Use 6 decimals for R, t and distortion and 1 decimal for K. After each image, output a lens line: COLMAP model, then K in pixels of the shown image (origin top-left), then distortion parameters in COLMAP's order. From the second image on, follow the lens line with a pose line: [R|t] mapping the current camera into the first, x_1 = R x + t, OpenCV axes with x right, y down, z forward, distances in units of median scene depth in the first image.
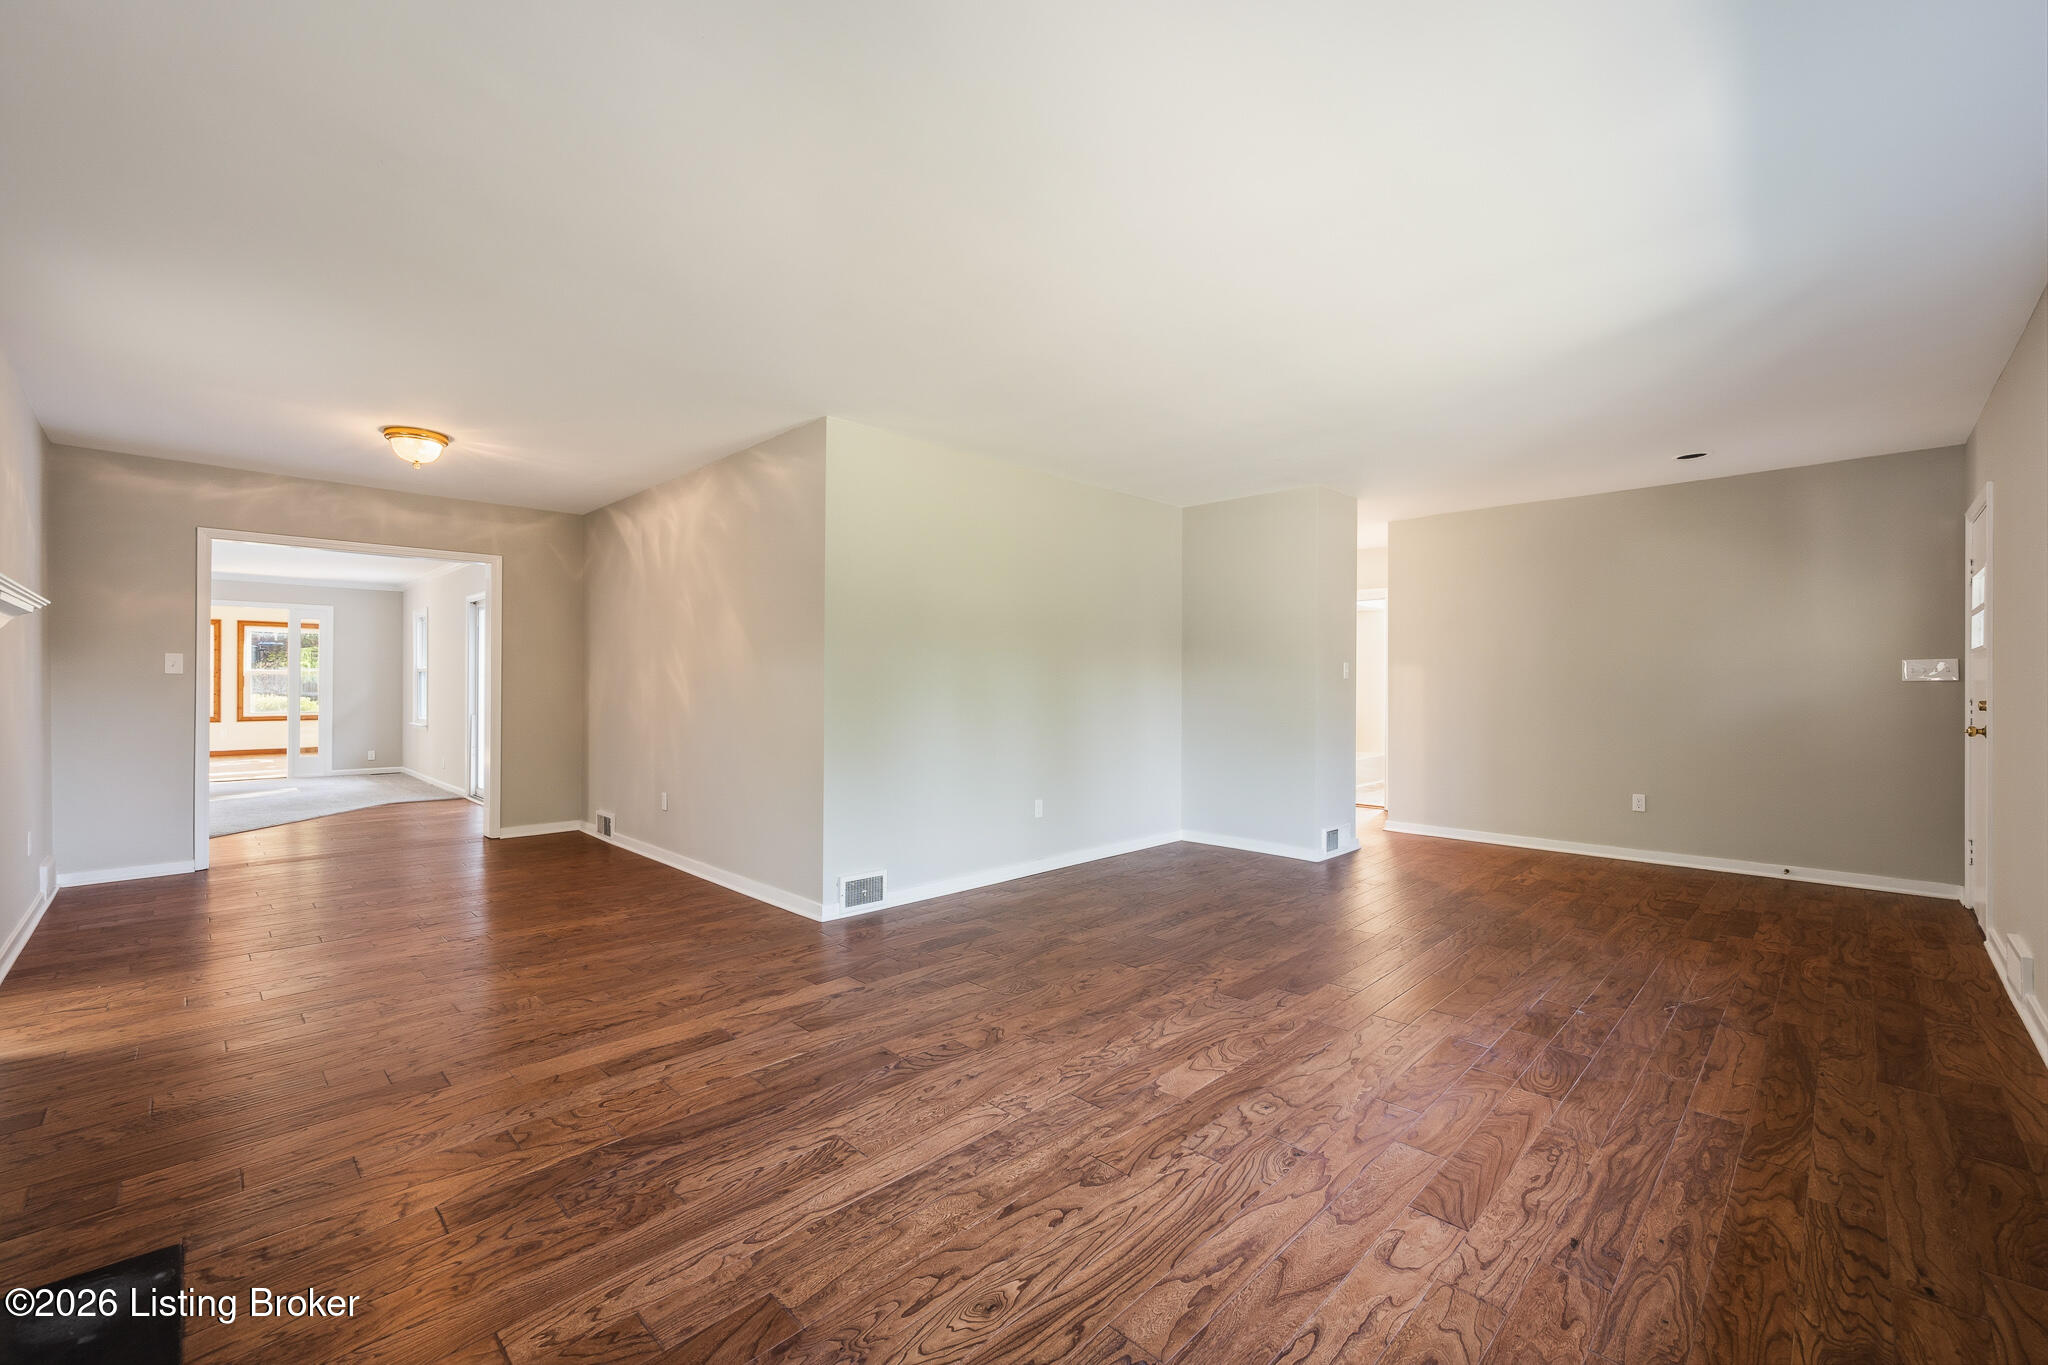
lens RADIAL K [[835.3, 0, 1018.5], [0, 835.3, 685.9], [0, 0, 1]] dist [0.003522, -0.000226]
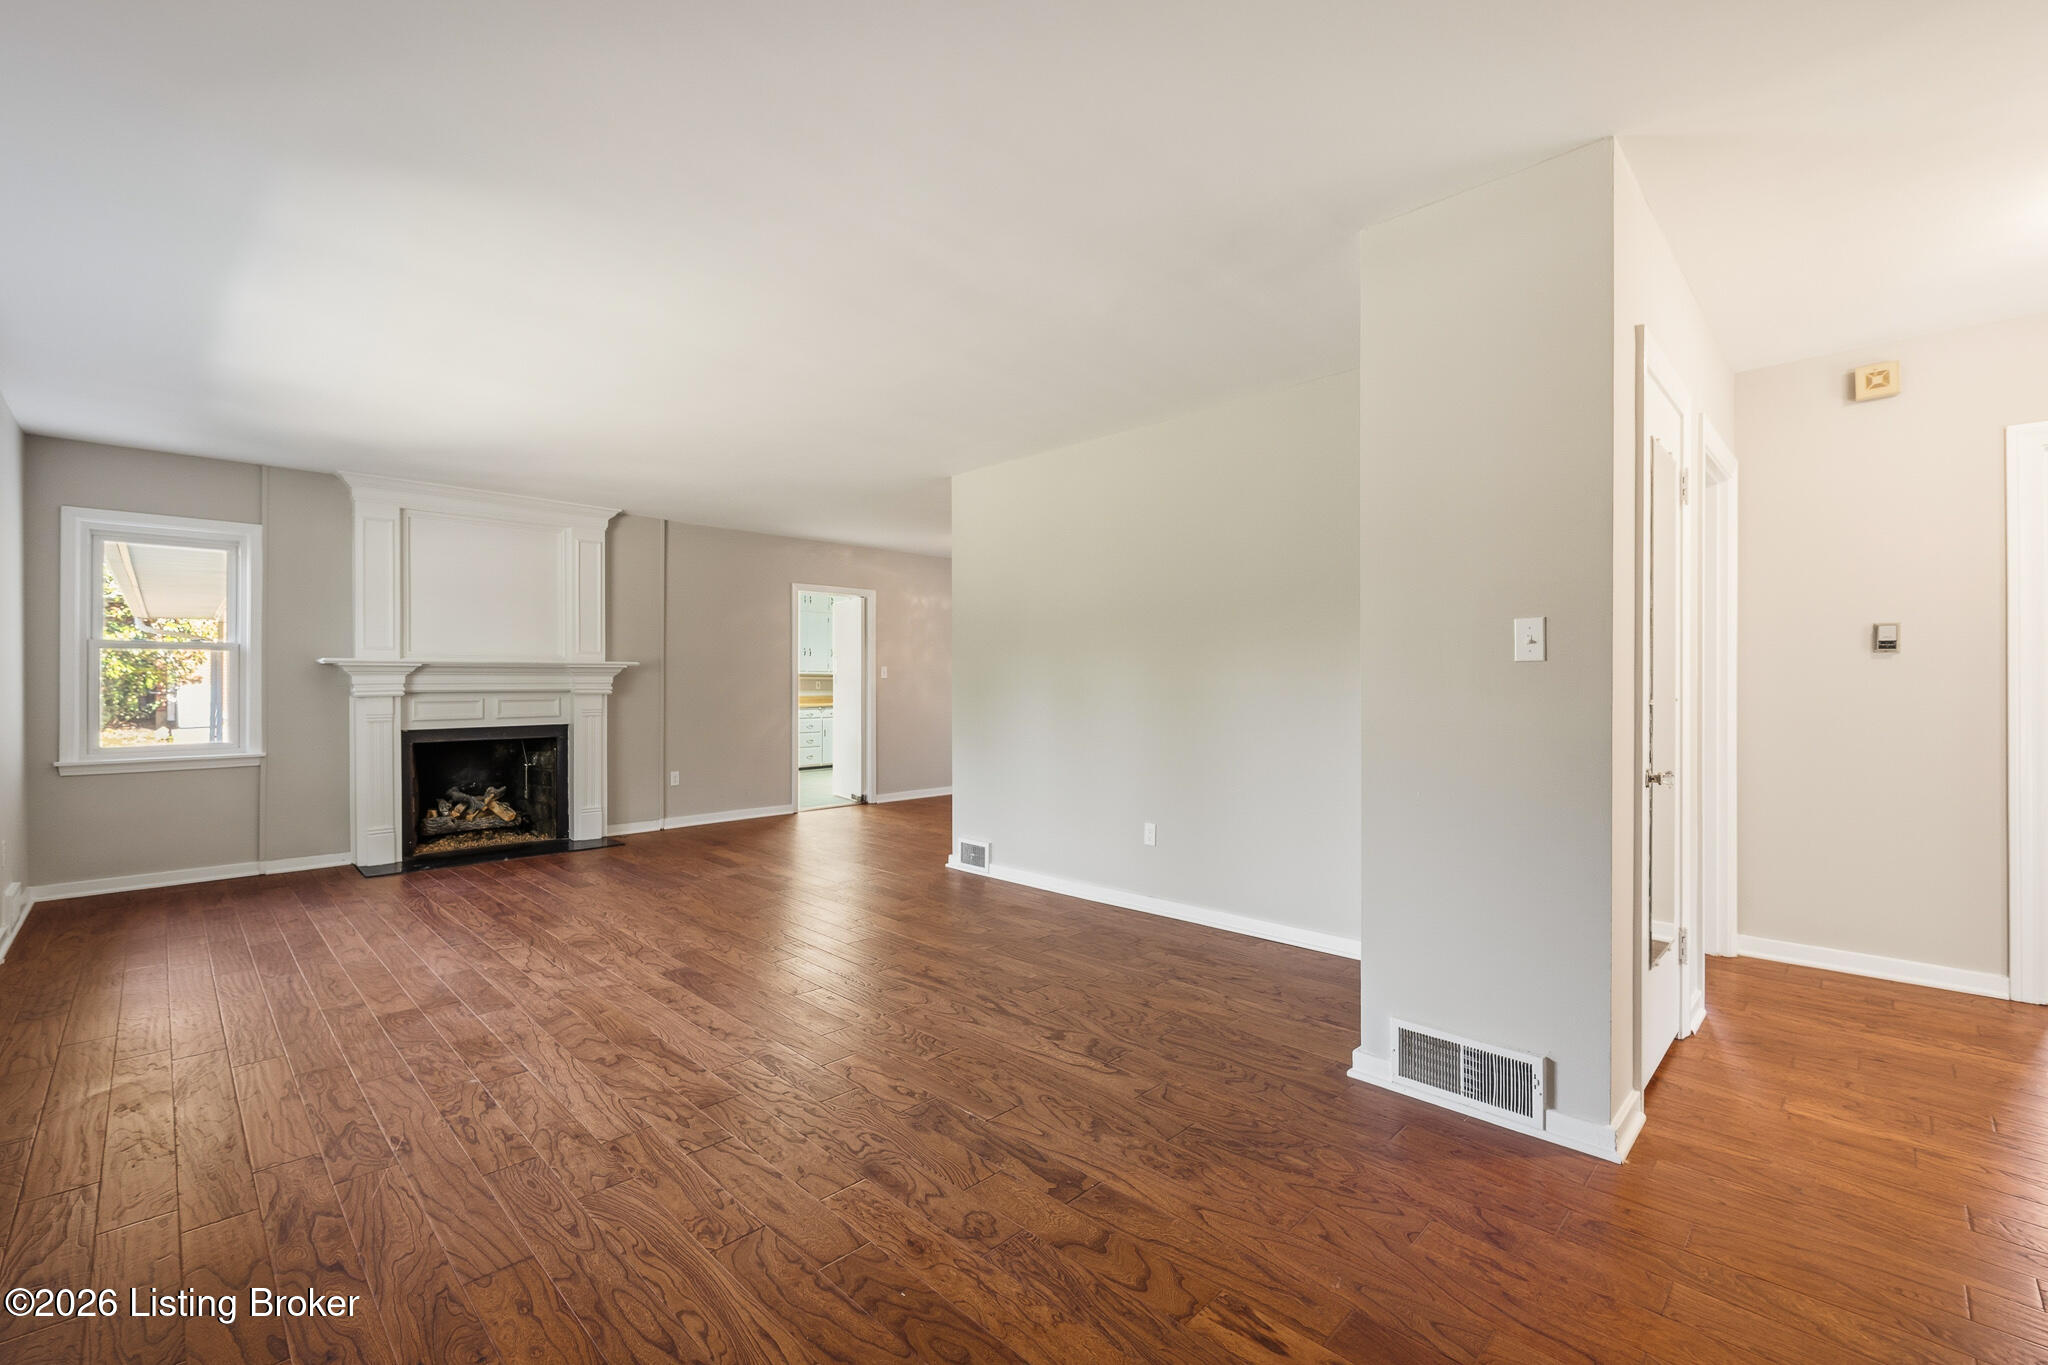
lens RADIAL K [[835.3, 0, 1022.2], [0, 835.3, 687.6], [0, 0, 1]] dist [0.003522, -0.000226]
pose [[0.012742, -0.003641, -0.999912, 1.424441], [0.006303, 0.999974, -0.003561, 0.006801], [0.999899, -0.006257, 0.012764, 1.450929]]
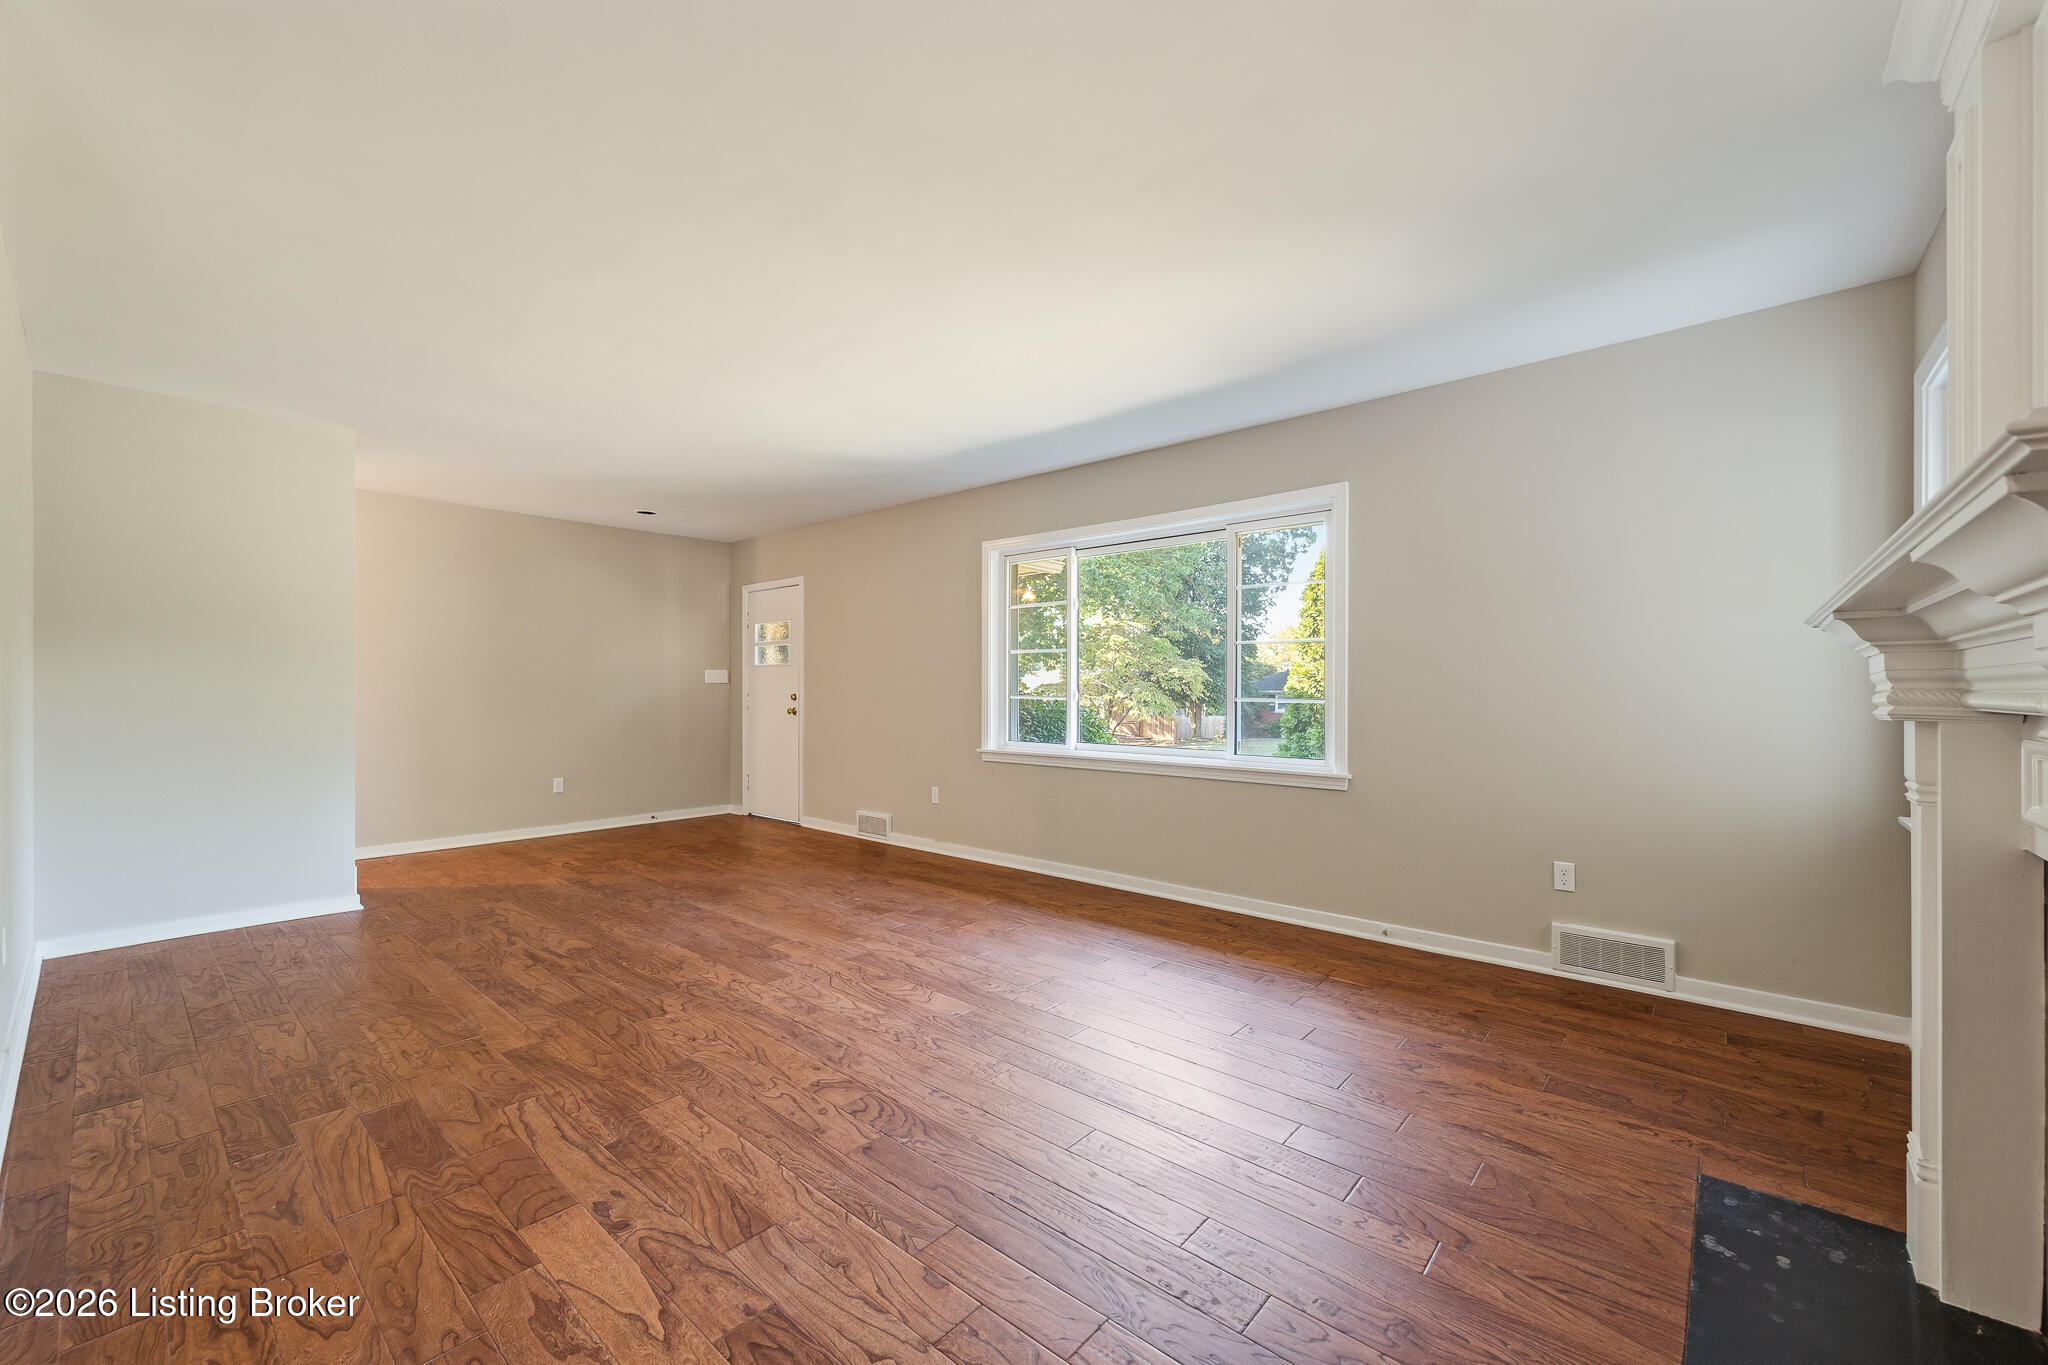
lens RADIAL K [[802.7, 0, 1016.3], [0, 802.7, 688.7], [0, 0, 1]] dist [0.001296, -0.000695]
pose [[-0.059088, -0.002653, 0.998249, -0.779984], [-0.002730, 0.999993, 0.002496, -0.002900], [-0.998249, -0.002578, -0.059095, 0.753970]]
